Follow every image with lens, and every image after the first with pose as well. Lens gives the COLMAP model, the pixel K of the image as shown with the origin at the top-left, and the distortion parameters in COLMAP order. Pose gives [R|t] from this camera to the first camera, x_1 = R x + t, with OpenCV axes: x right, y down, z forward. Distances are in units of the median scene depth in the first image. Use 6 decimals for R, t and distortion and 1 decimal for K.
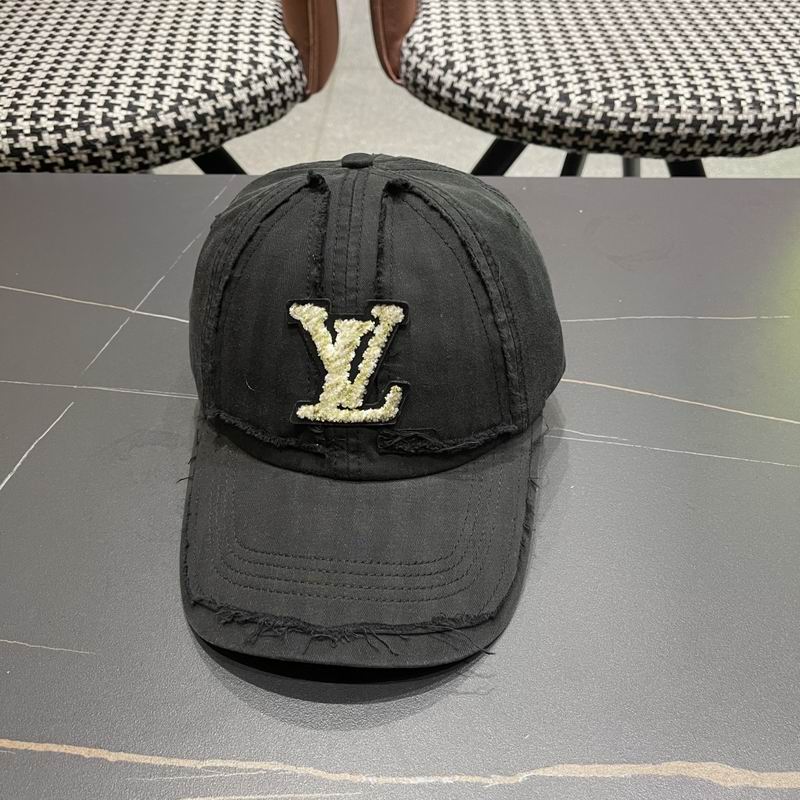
lens RADIAL K [[861.0, 0, 410.3], [0, 861.0, 403.6], [0, 0, 1]] dist [0.011457, 0.000000]
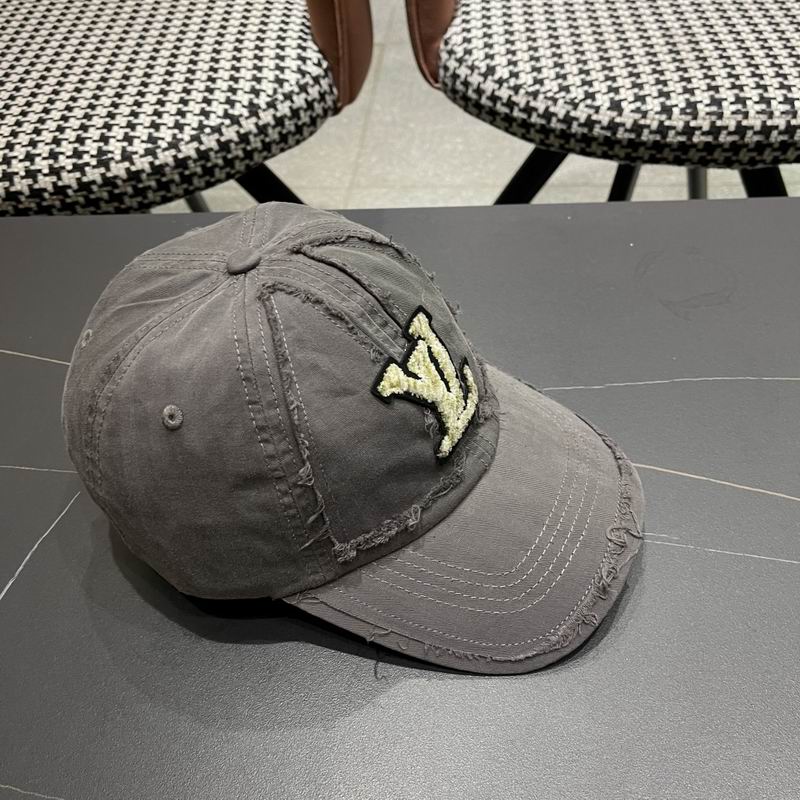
lens RADIAL K [[861.0, 0, 398.4], [0, 861.0, 404.8], [0, 0, 1]] dist [0.011457, 0.000000]
pose [[0.995898, -0.011429, -0.089758, 0.028428], [0.016051, 0.998572, 0.050946, -0.090084], [0.089048, -0.052177, 0.994660, 0.059815]]
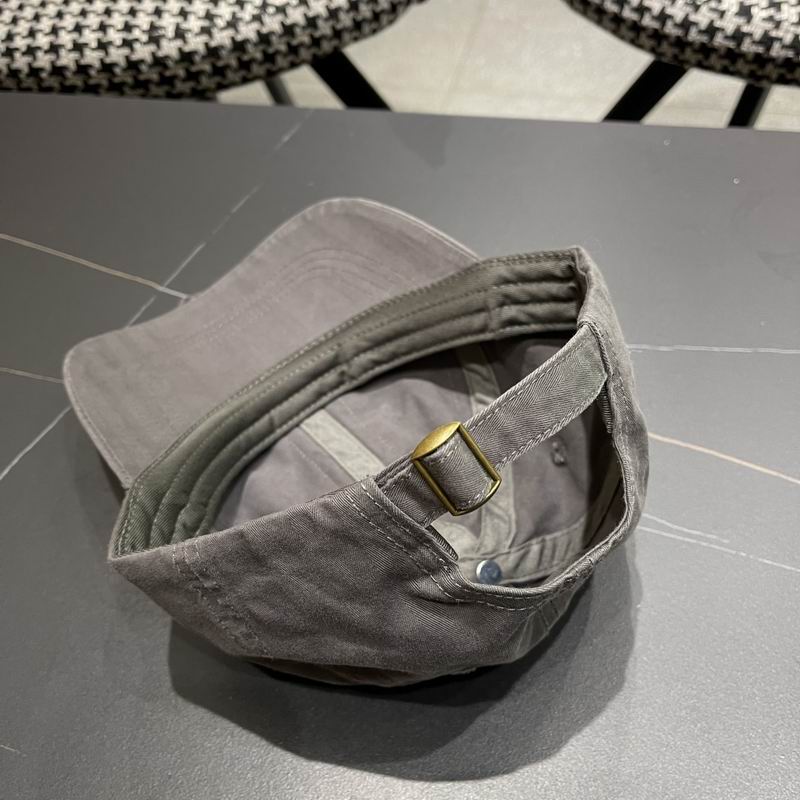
lens RADIAL K [[861.0, 0, 401.1], [0, 861.0, 417.0], [0, 0, 1]] dist [0.011457, 0.000000]
pose [[0.975974, 0.109266, -0.188507, 0.064346], [-0.078112, 0.983122, 0.165436, -0.103442], [0.203402, -0.146737, 0.968037, 0.143722]]
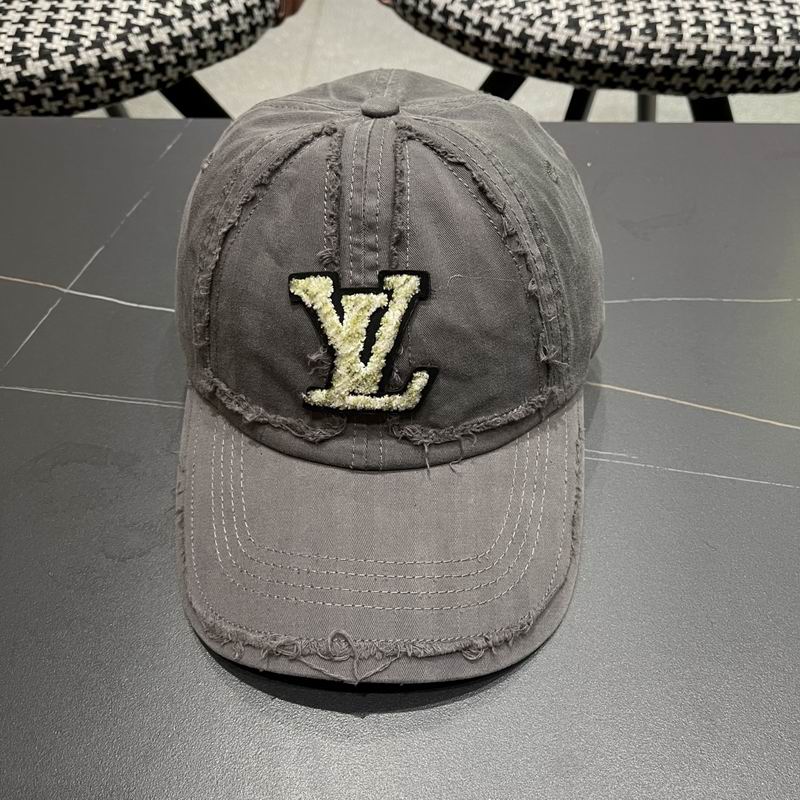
lens RADIAL K [[861.0, 0, 406.9], [0, 861.0, 406.0], [0, 0, 1]] dist [0.011457, 0.000000]
pose [[0.999957, 0.004199, -0.008252, 0.019888], [-0.003383, 0.995323, 0.096545, -0.055703], [0.008619, -0.096512, 0.995294, 0.097801]]
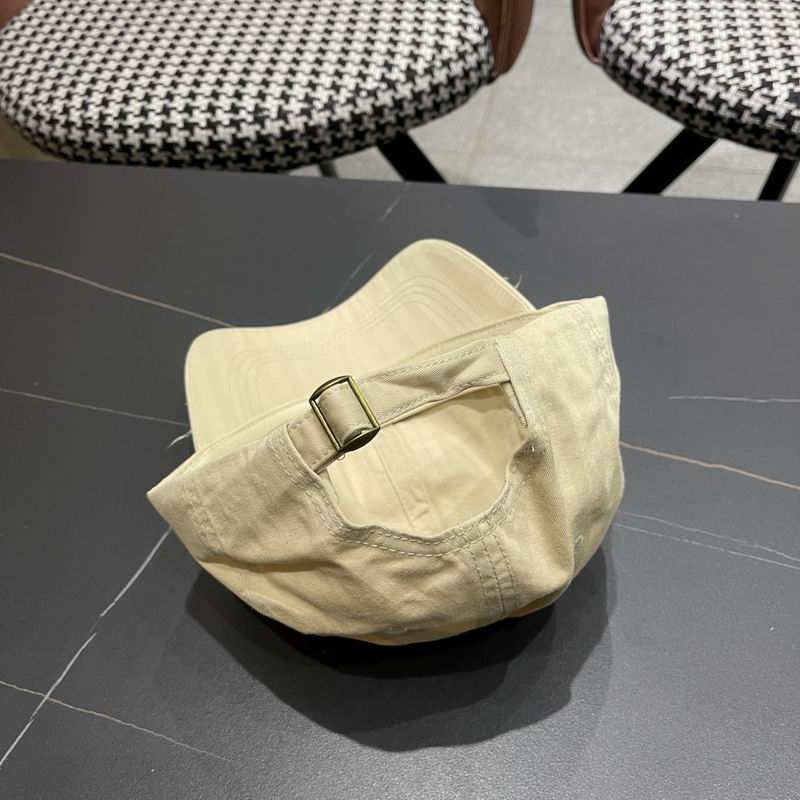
lens RADIAL K [[861.0, 0, 392.9], [0, 861.0, 410.3], [0, 0, 1]] dist [0.011457, 0.000000]
pose [[0.979203, 0.095816, -0.178832, -0.028607], [-0.077725, 0.991369, 0.105574, -0.106589], [0.187404, -0.089479, 0.978199, 0.059753]]
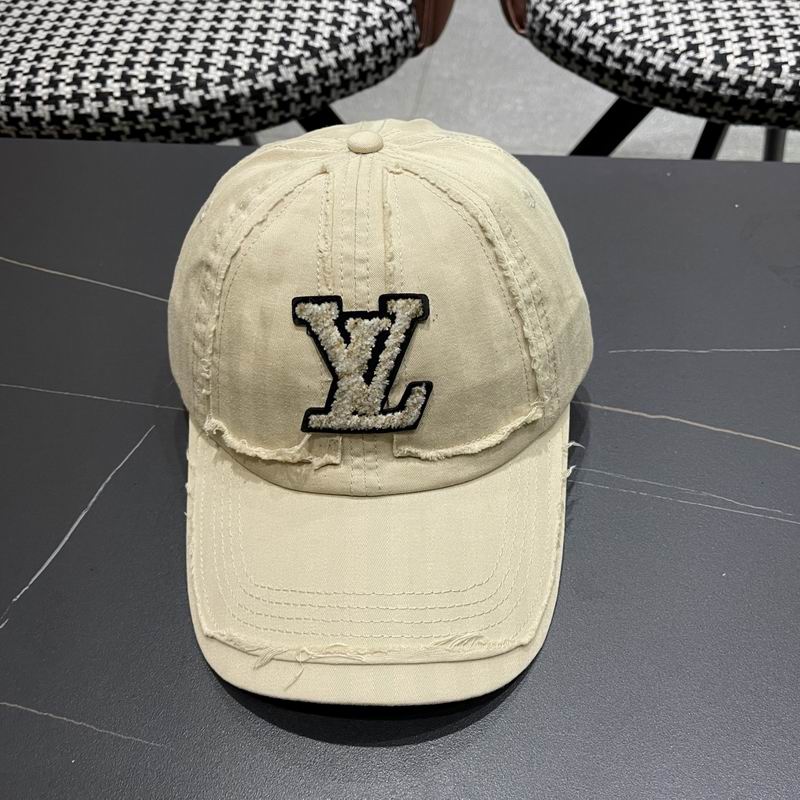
lens RADIAL K [[861.0, 0, 396.1], [0, 861.0, 411.7], [0, 0, 1]] dist [0.011457, 0.000000]
pose [[0.992271, 0.057746, -0.109839, -0.025759], [-0.047531, 0.994489, 0.093447, -0.072476], [0.114630, -0.087504, 0.989547, 0.086588]]
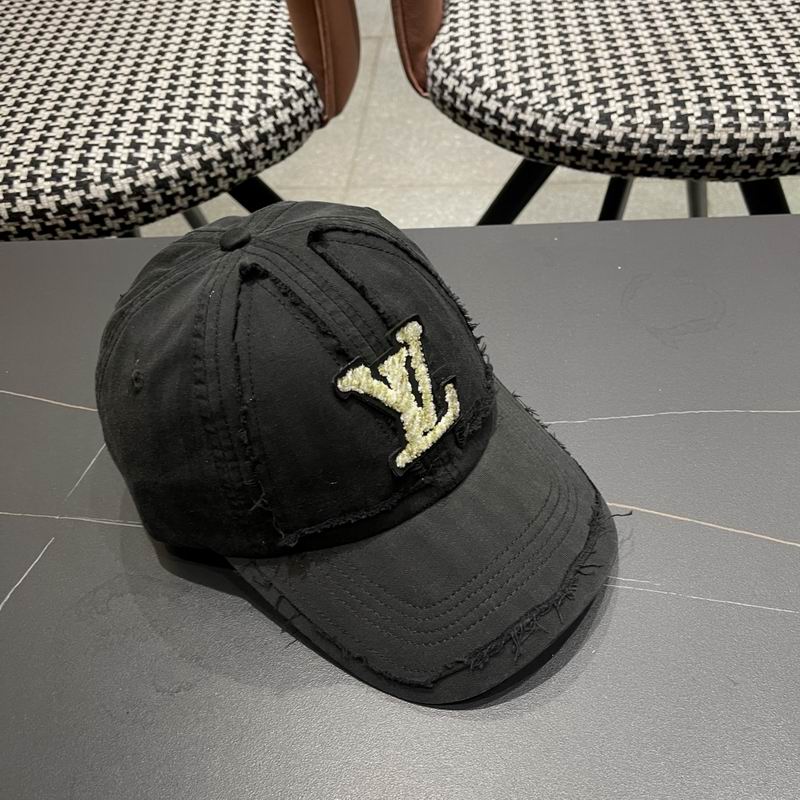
lens RADIAL K [[861.0, 0, 403.9], [0, 861.0, 408.1], [0, 0, 1]] dist [0.011457, 0.000000]
pose [[0.995207, -0.021305, -0.095444, 0.050583], [0.028354, 0.996920, 0.073115, -0.128311], [0.093592, -0.075471, 0.992746, 0.076772]]
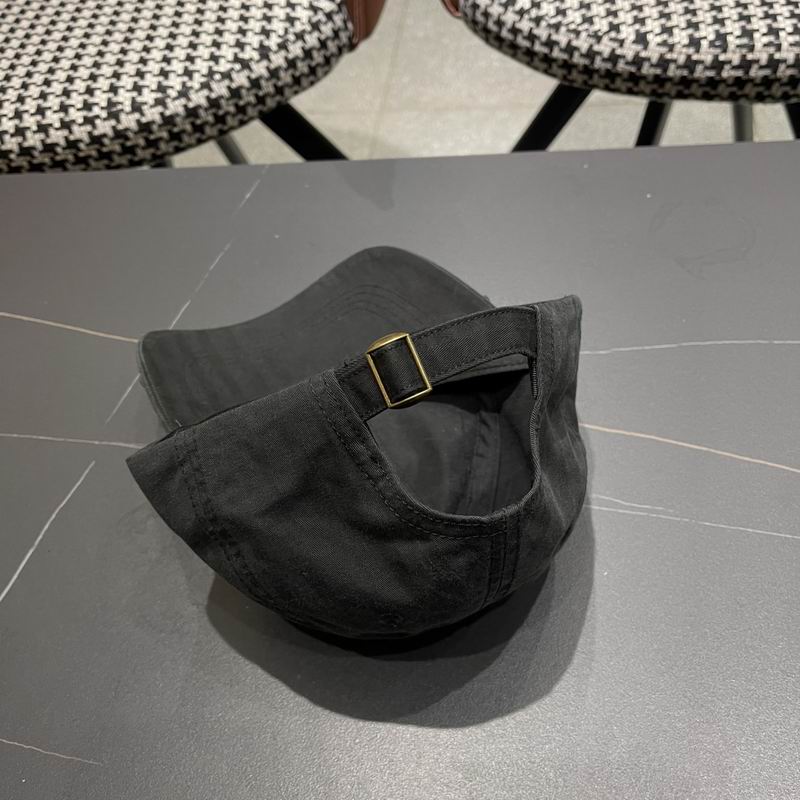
lens RADIAL K [[861.0, 0, 403.2], [0, 861.0, 416.1], [0, 0, 1]] dist [0.011457, 0.000000]
pose [[0.989765, -0.007029, -0.142533, 0.063447], [0.030463, 0.986171, 0.162906, -0.130500], [0.139416, -0.165581, 0.976292, 0.062790]]
